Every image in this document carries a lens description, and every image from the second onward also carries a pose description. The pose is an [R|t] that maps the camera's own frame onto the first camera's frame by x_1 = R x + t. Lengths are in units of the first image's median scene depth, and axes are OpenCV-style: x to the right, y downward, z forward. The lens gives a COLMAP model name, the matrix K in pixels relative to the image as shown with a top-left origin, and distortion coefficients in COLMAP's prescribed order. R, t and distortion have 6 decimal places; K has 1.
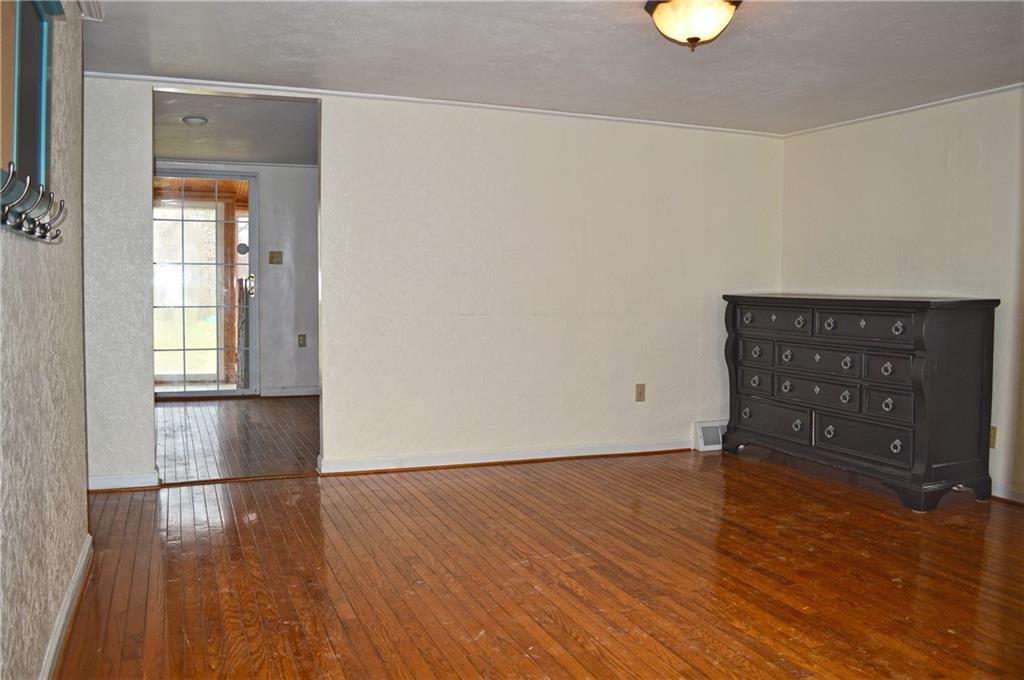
lens RADIAL K [[827.1, 0, 506.1], [0, 827.1, 337.8], [0, 0, 1]] dist [-0.068413, -0.006924]
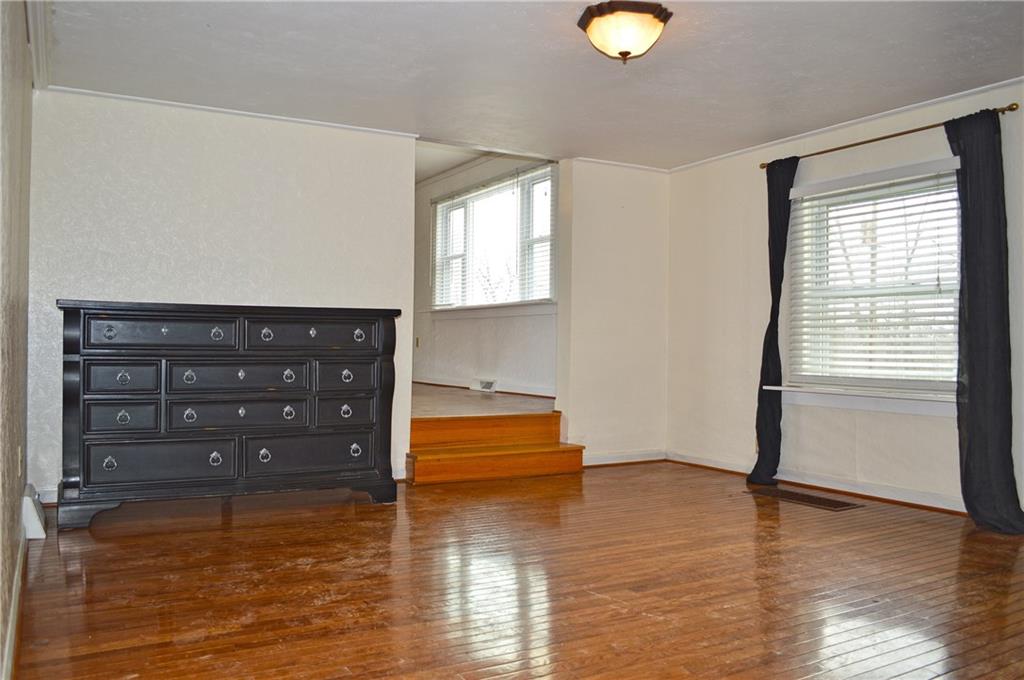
lens RADIAL K [[827.1, 0, 507.1], [0, 827.1, 338.9], [0, 0, 1]] dist [-0.068413, -0.006924]
pose [[-0.143515, 0.002308, 0.989645, -0.731741], [0.053596, 0.998548, 0.005443, -0.003860], [-0.988196, 0.053822, -0.143430, 1.221765]]
